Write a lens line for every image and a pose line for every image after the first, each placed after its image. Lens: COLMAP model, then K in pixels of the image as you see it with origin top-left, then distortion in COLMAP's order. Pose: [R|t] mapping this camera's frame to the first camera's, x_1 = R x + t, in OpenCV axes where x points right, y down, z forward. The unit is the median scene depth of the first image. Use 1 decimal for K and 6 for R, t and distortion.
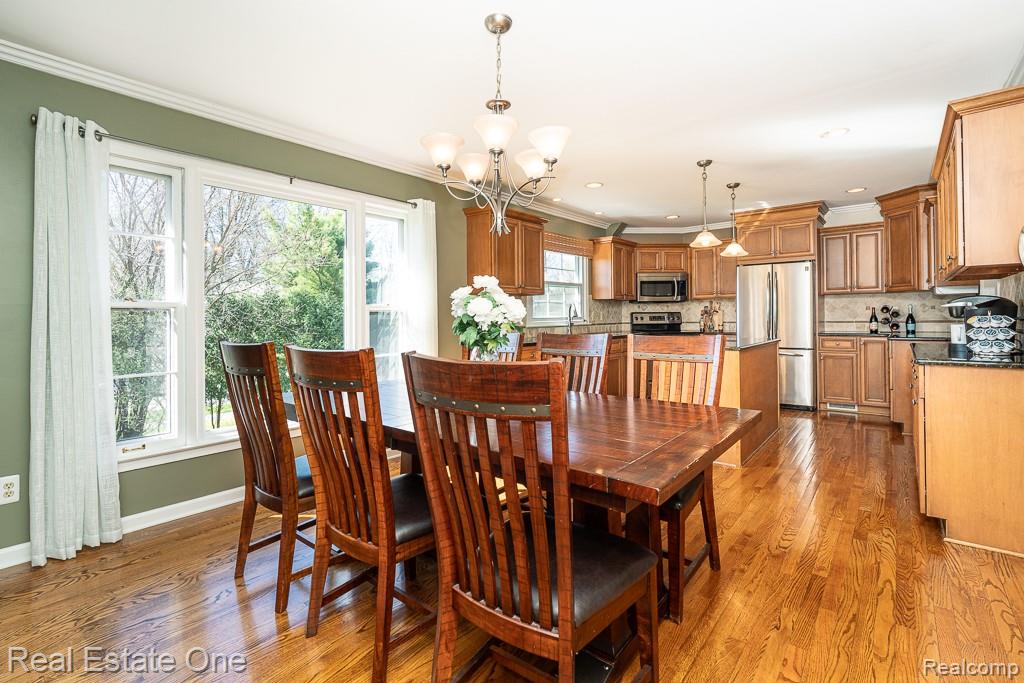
lens RADIAL K [[473.1, 0, 512.1], [0, 473.1, 313.3], [0, 0, 1]] dist [0.001410, 0.001375]
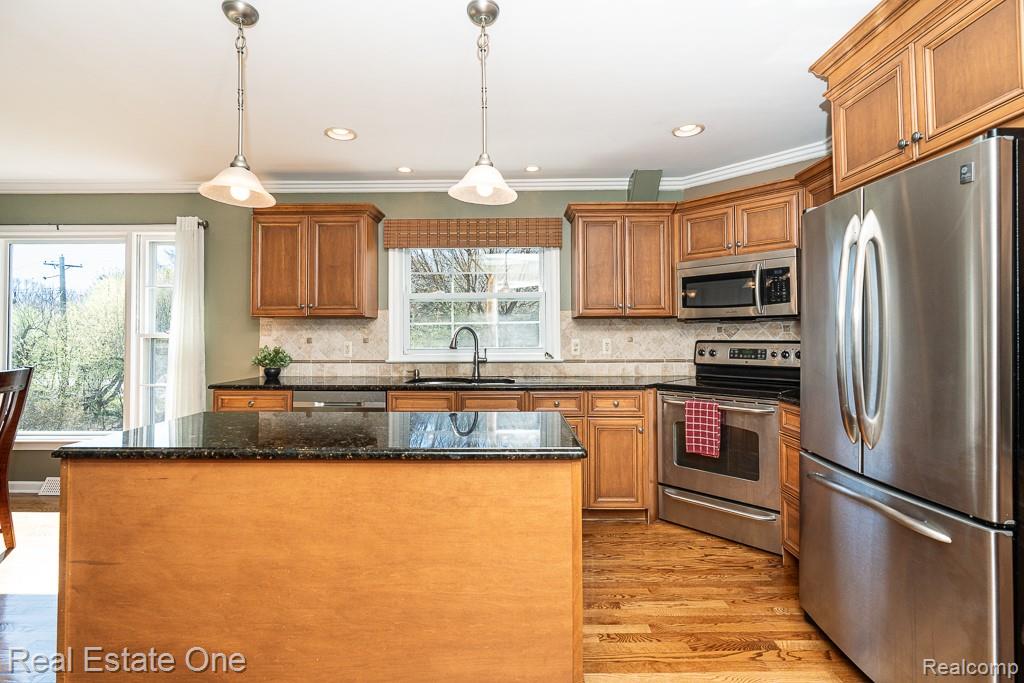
lens RADIAL K [[473.1, 0, 515.5], [0, 473.1, 324.3], [0, 0, 1]] dist [0.001410, 0.001375]
pose [[0.628038, -0.012398, -0.778084, 0.656540], [0.001067, 0.999886, -0.015071, -0.015098], [0.778182, 0.008635, 0.627980, 0.662813]]
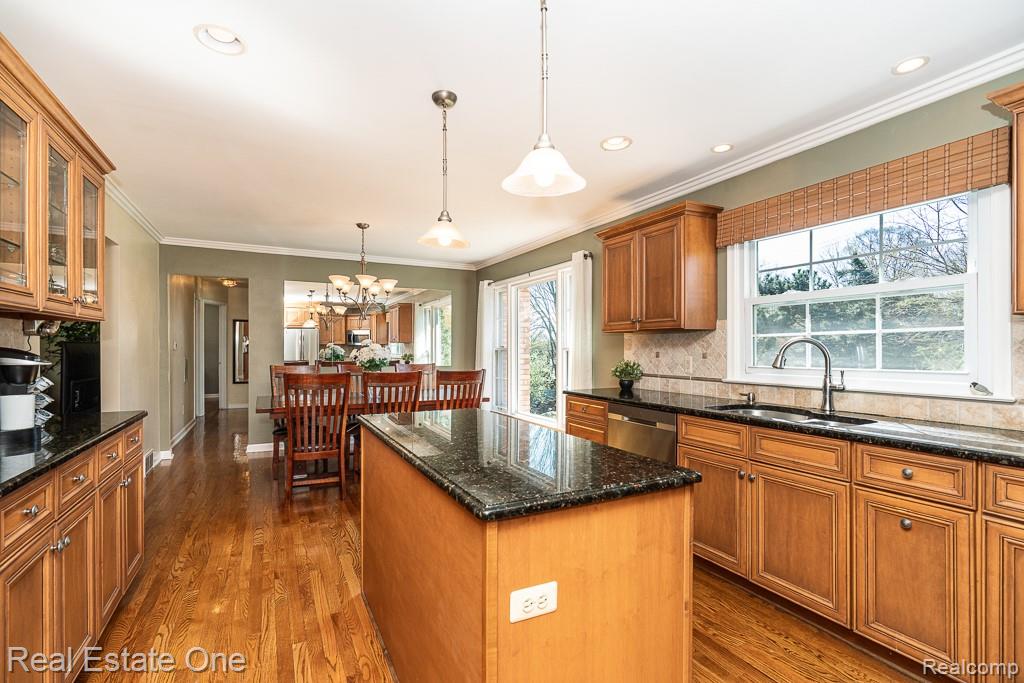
lens RADIAL K [[473.1, 0, 507.6], [0, 473.1, 348.6], [0, 0, 1]] dist [0.001410, 0.001375]
pose [[-0.399376, 0.011104, -0.916720, 0.646085], [0.010494, 0.999917, 0.007540, -0.018182], [0.916727, -0.006609, -0.399459, 0.928805]]
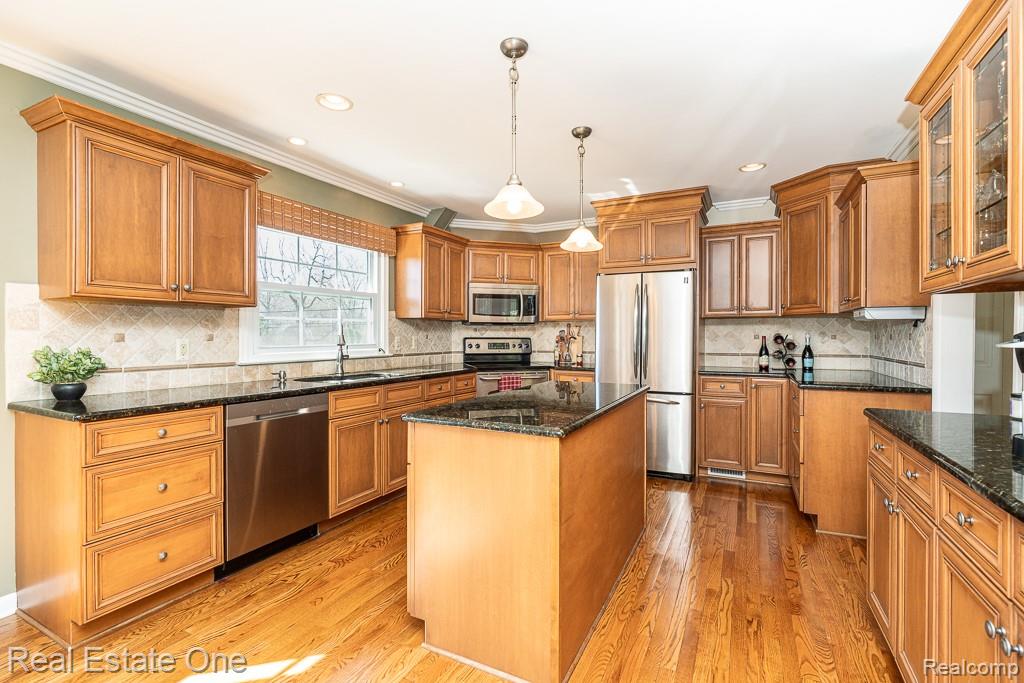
lens RADIAL K [[473.1, 0, 511.8], [0, 473.1, 337.8], [0, 0, 1]] dist [0.001410, 0.001375]
pose [[0.975364, 0.011184, 0.220318, 0.206529], [-0.013205, 0.999883, 0.007702, -0.010334], [-0.220206, -0.010422, 0.975398, 0.354200]]
